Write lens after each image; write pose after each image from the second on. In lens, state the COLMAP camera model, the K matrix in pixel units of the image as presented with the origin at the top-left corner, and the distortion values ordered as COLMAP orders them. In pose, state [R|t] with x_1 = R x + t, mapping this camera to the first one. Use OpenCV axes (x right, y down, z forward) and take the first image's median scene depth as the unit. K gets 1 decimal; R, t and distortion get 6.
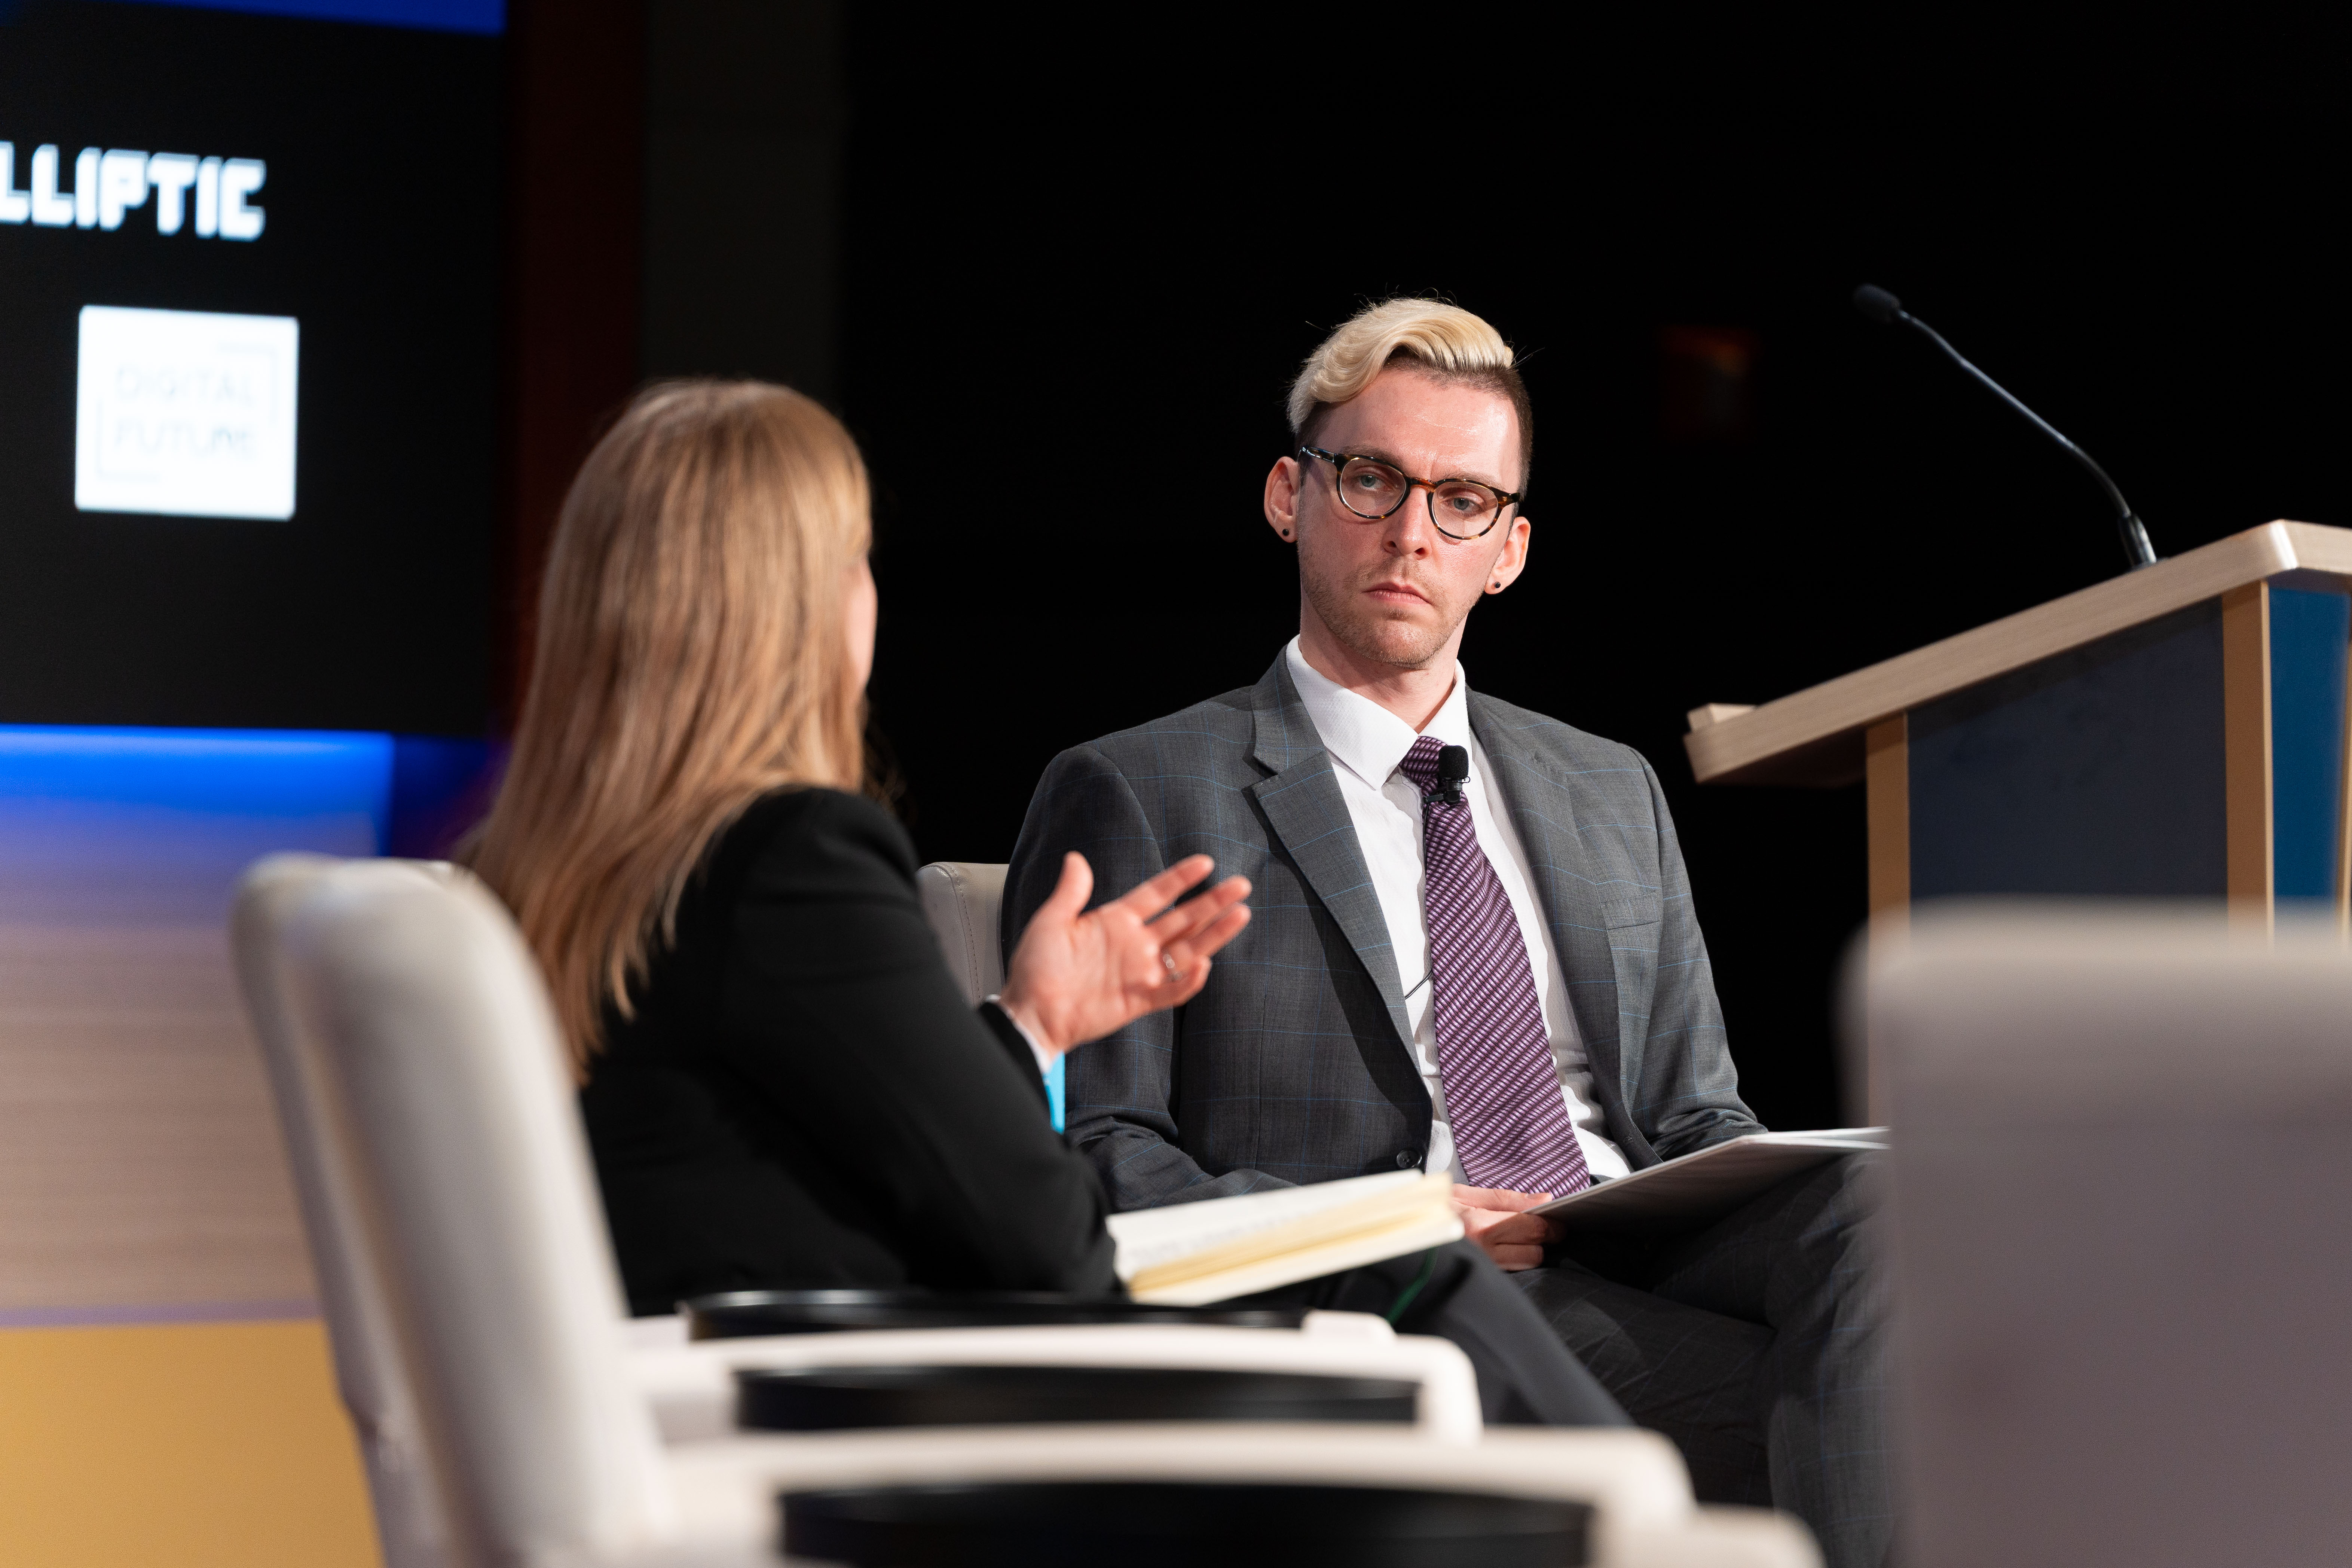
lens RADIAL K [[12465.8, 0, 1197.9], [0, 12465.8, 792.9], [0, 0, 1]] dist [0.044650, 0.000000]
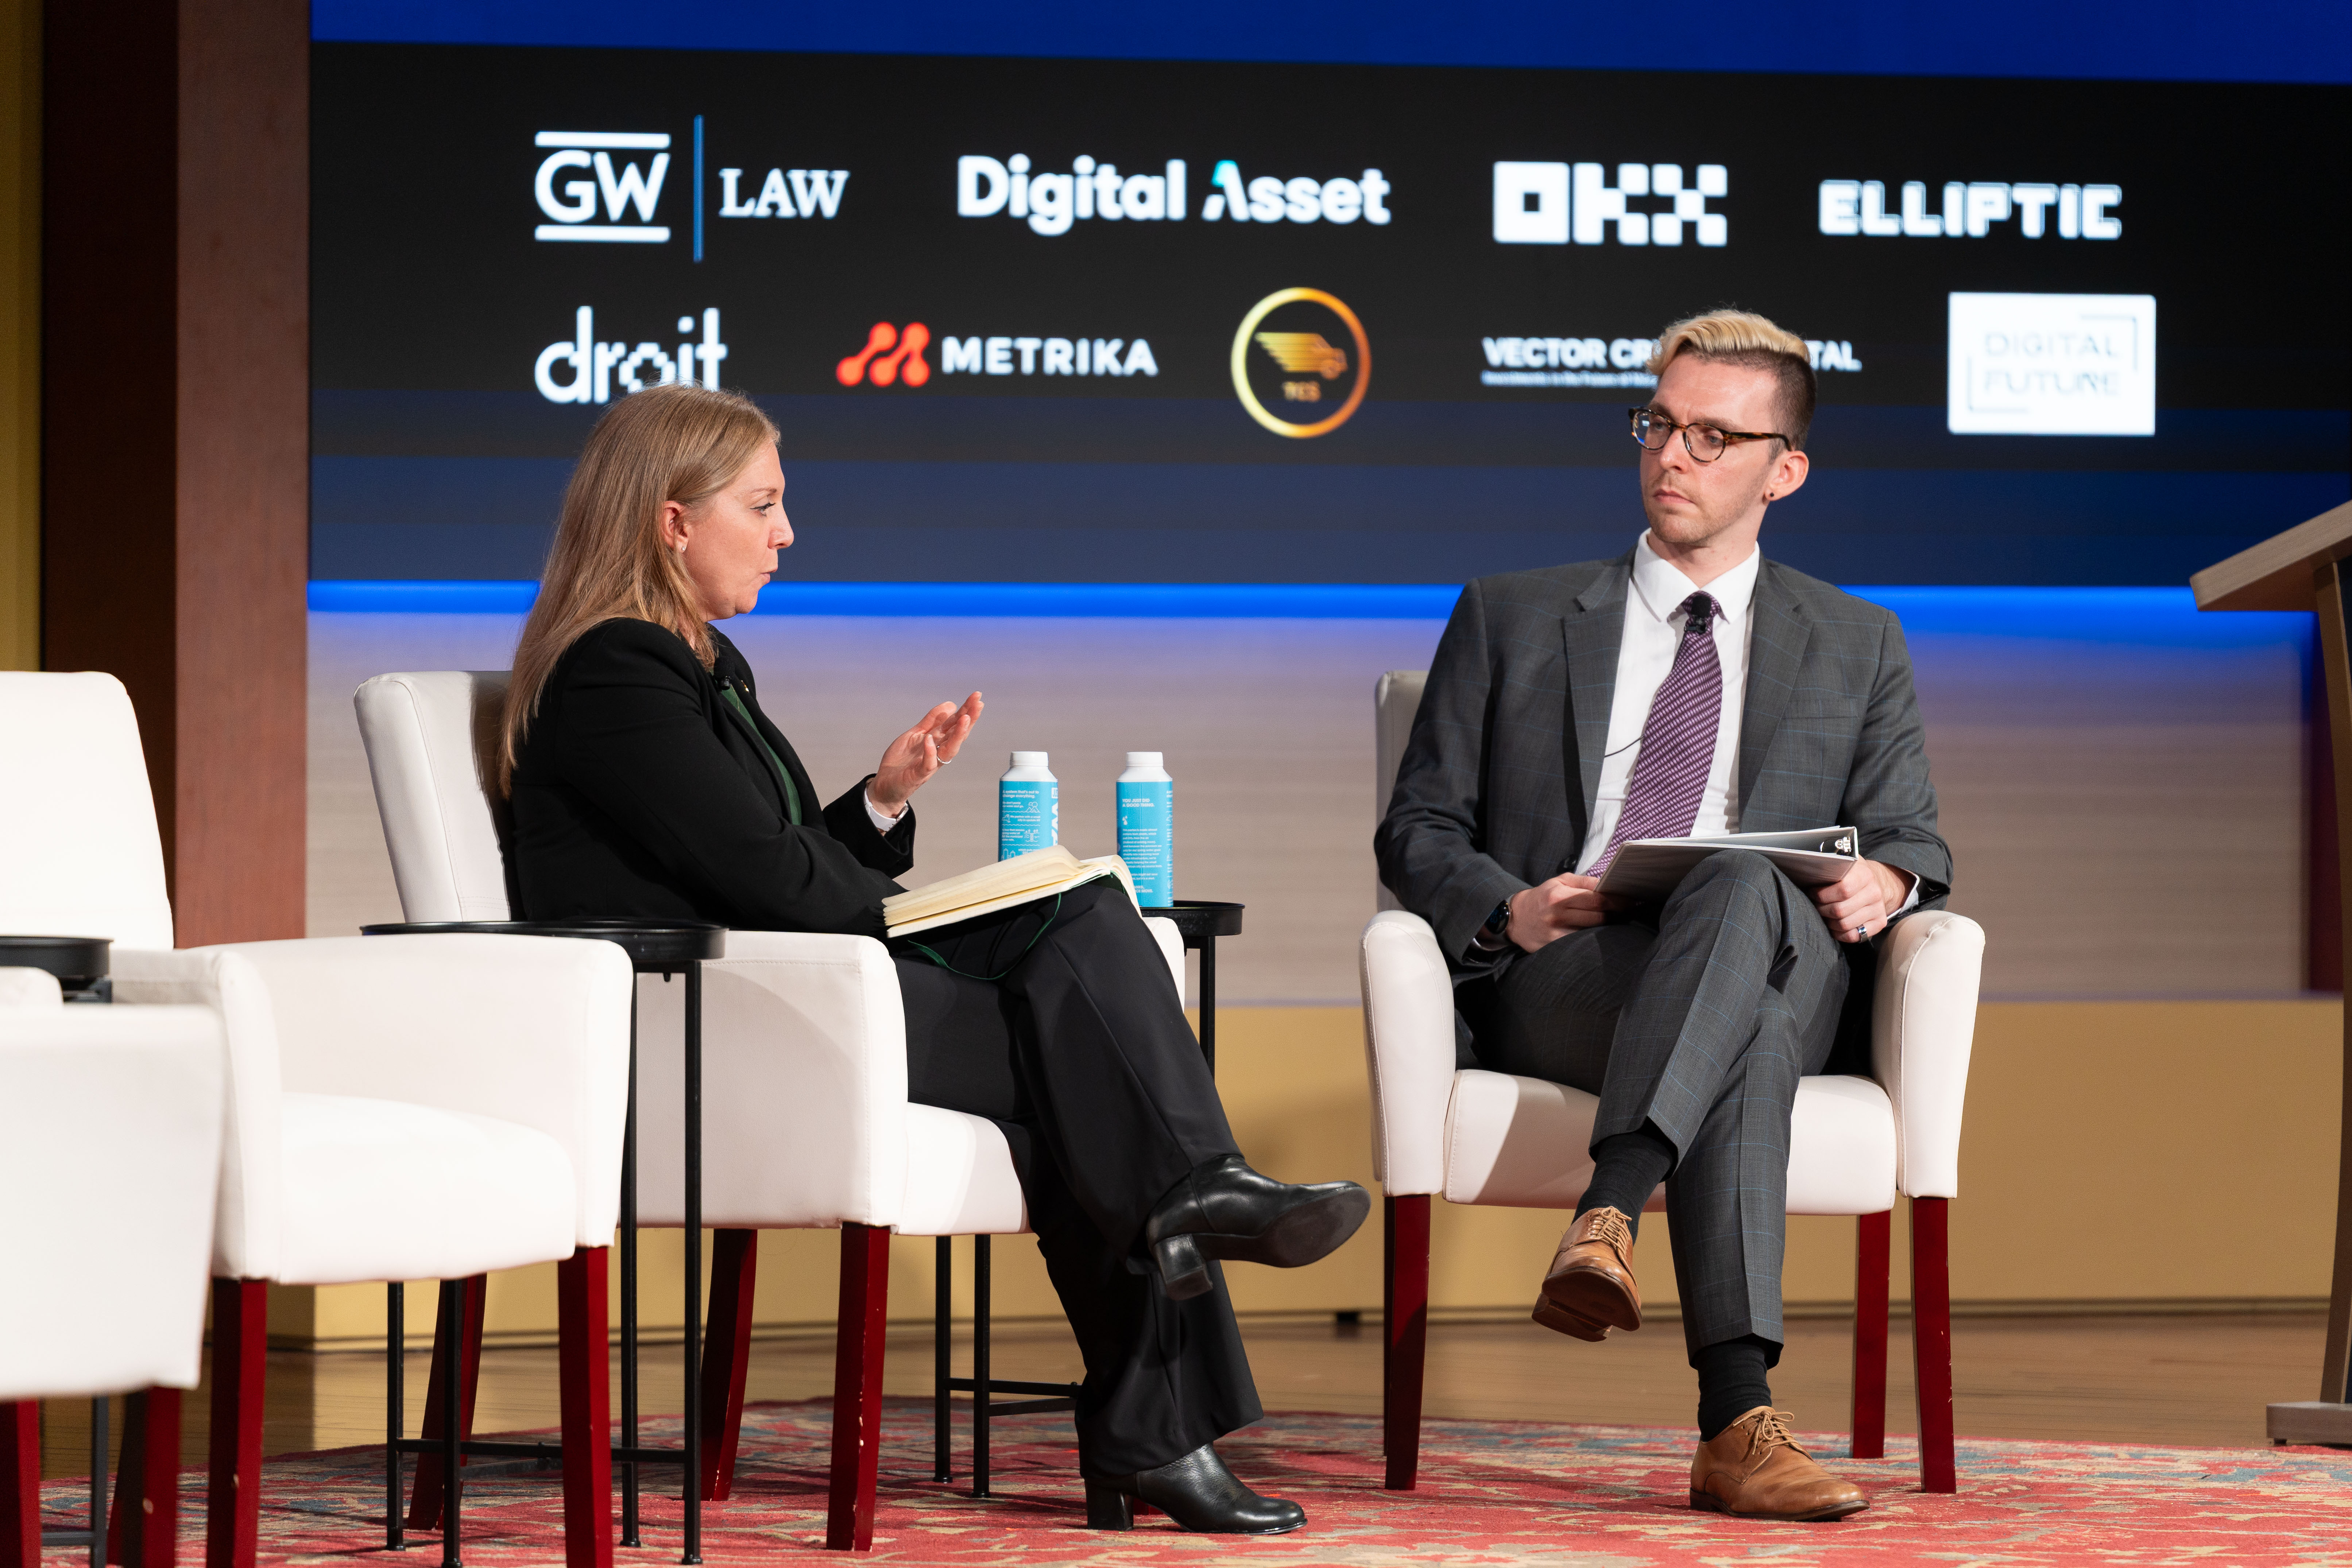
lens RADIAL K [[12464.8, 0, 1197.5], [0, 12464.8, 792.8], [0, 0, 1]] dist [0.044650, 0.000000]
pose [[0.854246, -0.000209, -0.519869, 0.580553], [0.006507, 0.999926, 0.010290, 0.003274], [0.519828, -0.012173, 0.854184, -0.270719]]
